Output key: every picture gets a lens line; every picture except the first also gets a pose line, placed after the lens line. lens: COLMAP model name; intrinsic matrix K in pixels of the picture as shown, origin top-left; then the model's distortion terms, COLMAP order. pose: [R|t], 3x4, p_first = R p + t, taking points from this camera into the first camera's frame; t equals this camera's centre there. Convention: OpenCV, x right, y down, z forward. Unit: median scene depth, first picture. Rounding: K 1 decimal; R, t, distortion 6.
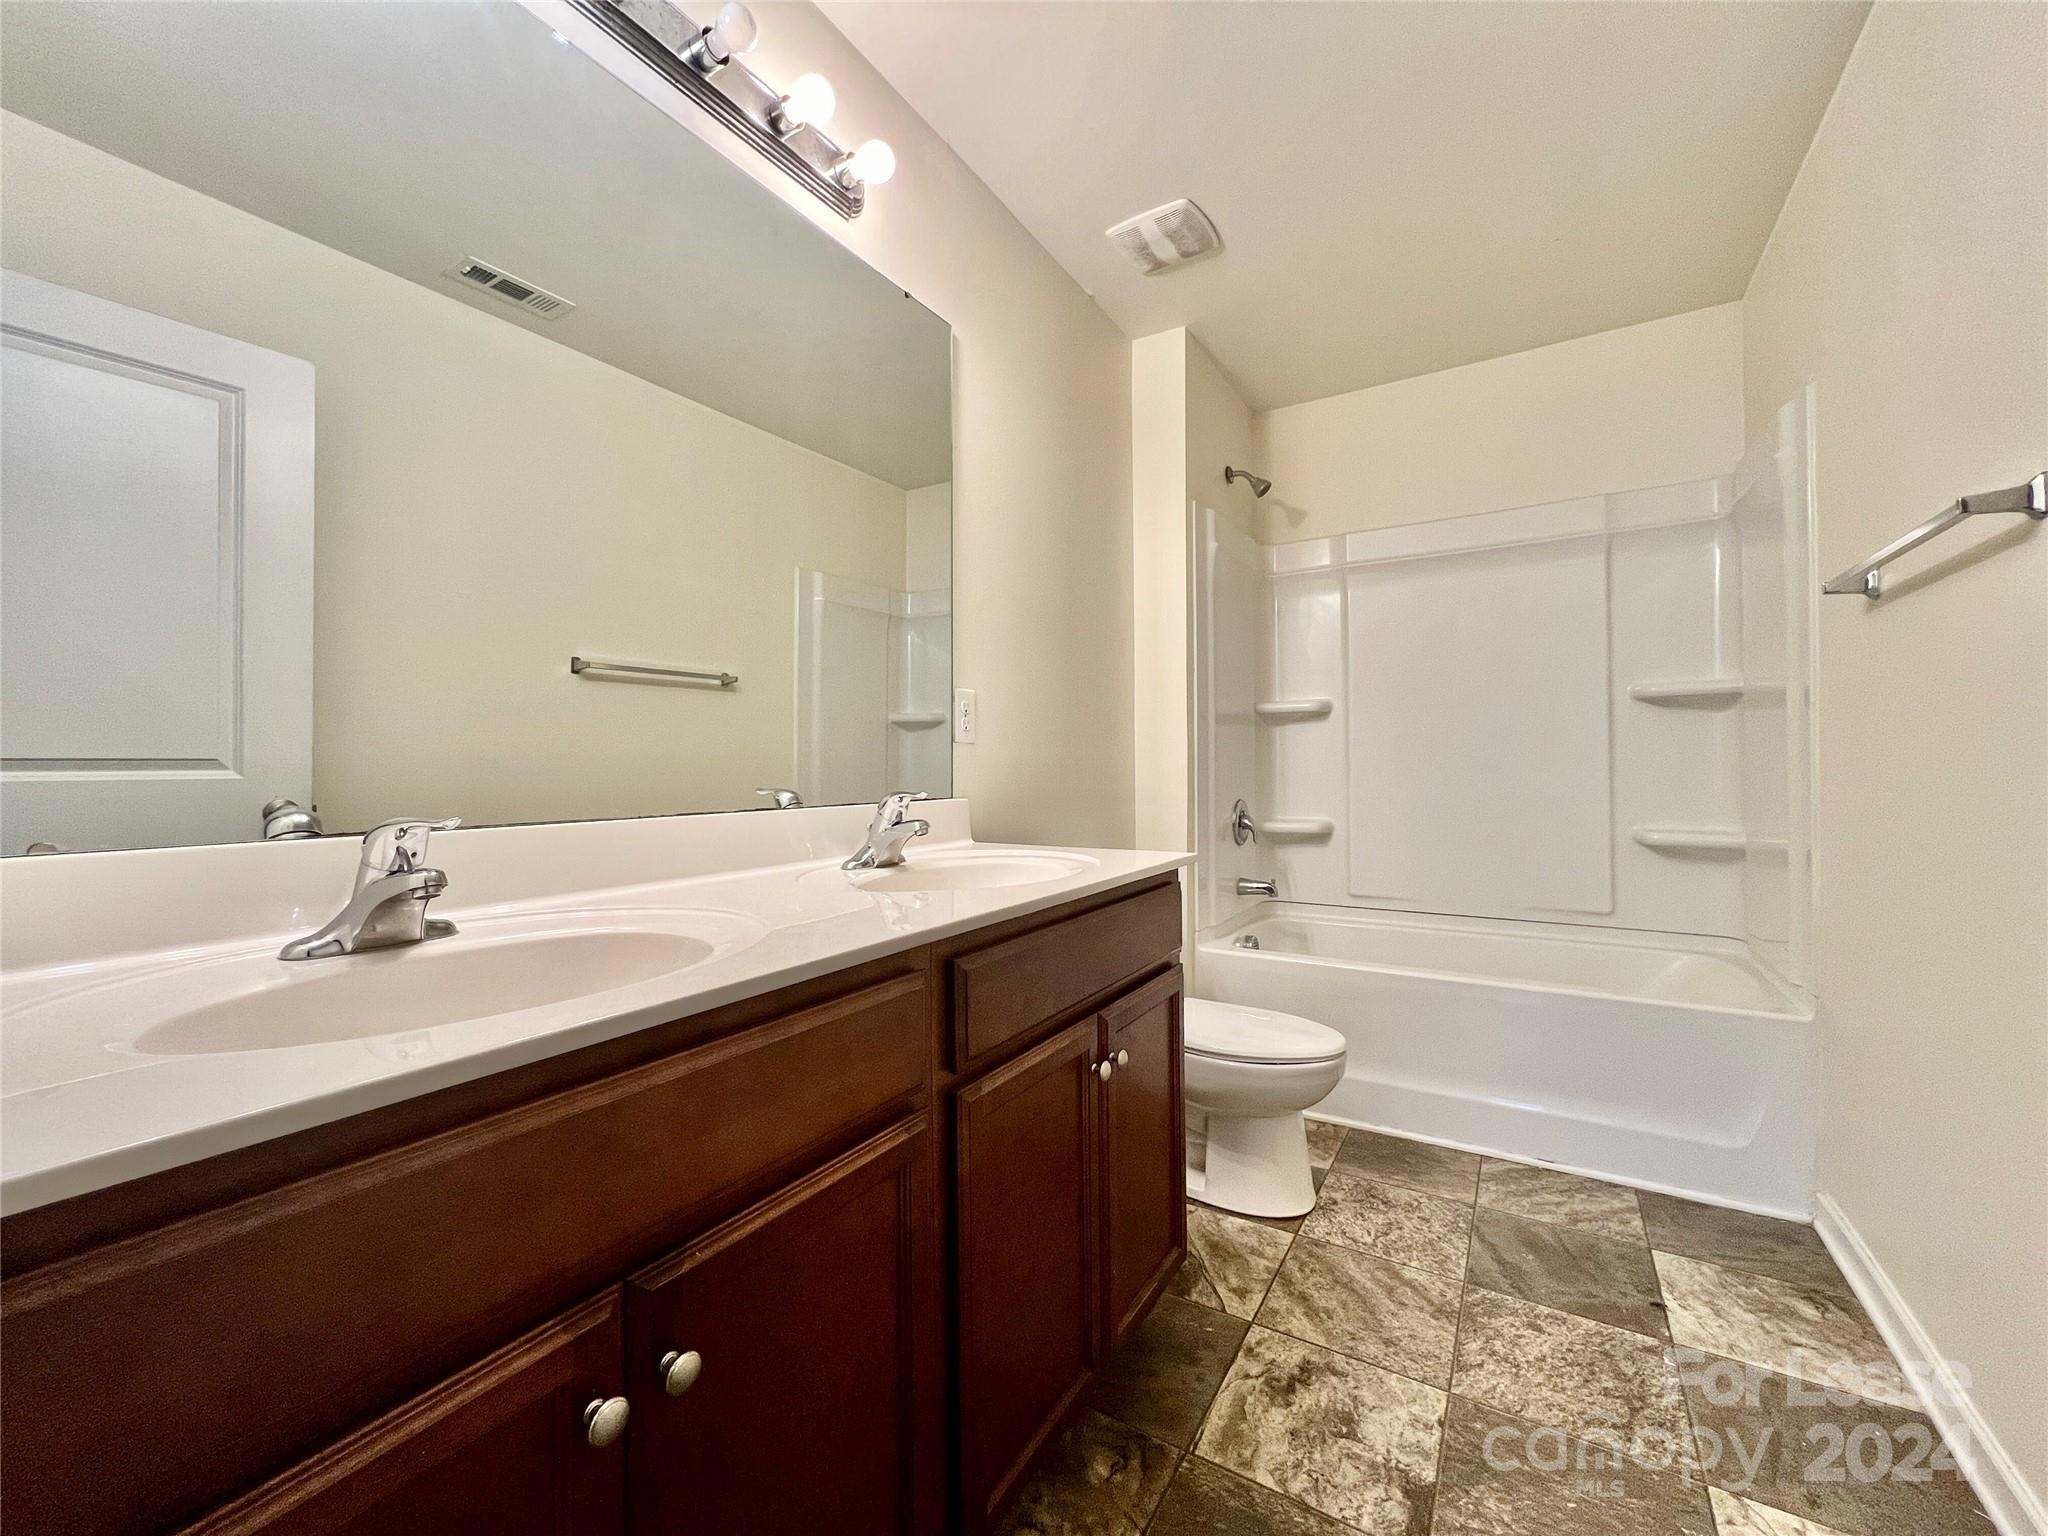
lens RADIAL K [[820.8, 0, 1024.0], [0, 820.8, 757.5], [0, 0, 1]] dist [-0.002016, -0.000067]
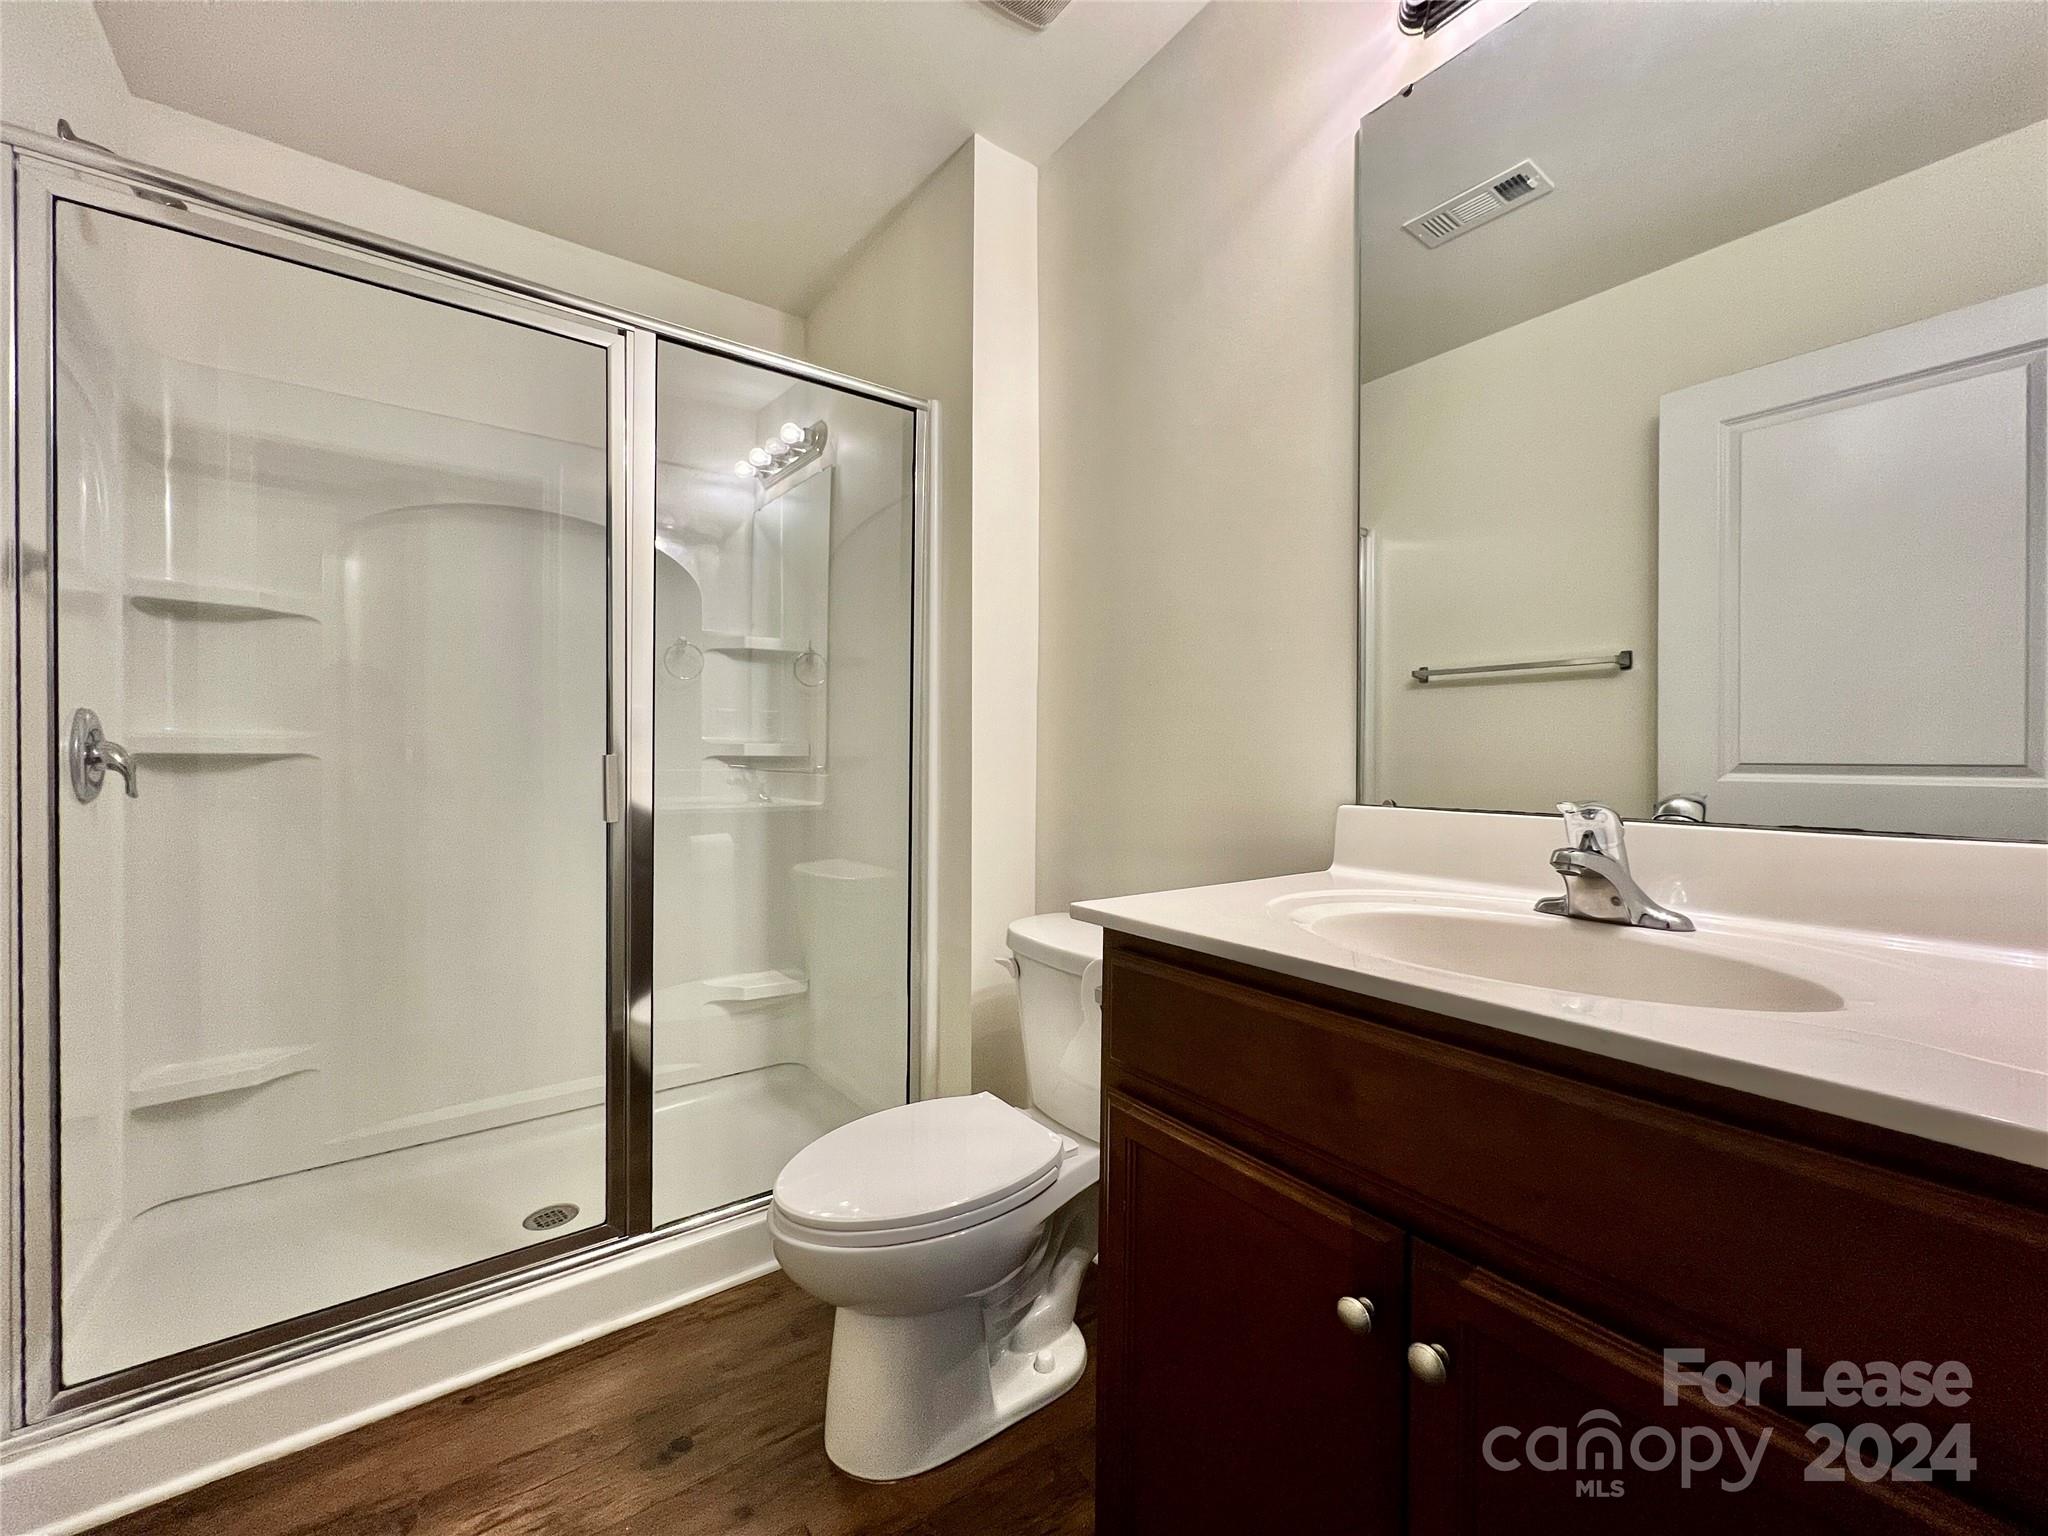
lens RADIAL K [[820.8, 0, 1024.0], [0, 820.8, 757.5], [0, 0, 1]] dist [-0.002016, -0.000067]
pose [[-0.375364, 0.006943, -0.926851, 0.346922], [0.008199, 0.999958, 0.004170, 0.013660], [0.926841, -0.006034, -0.375405, 0.493576]]
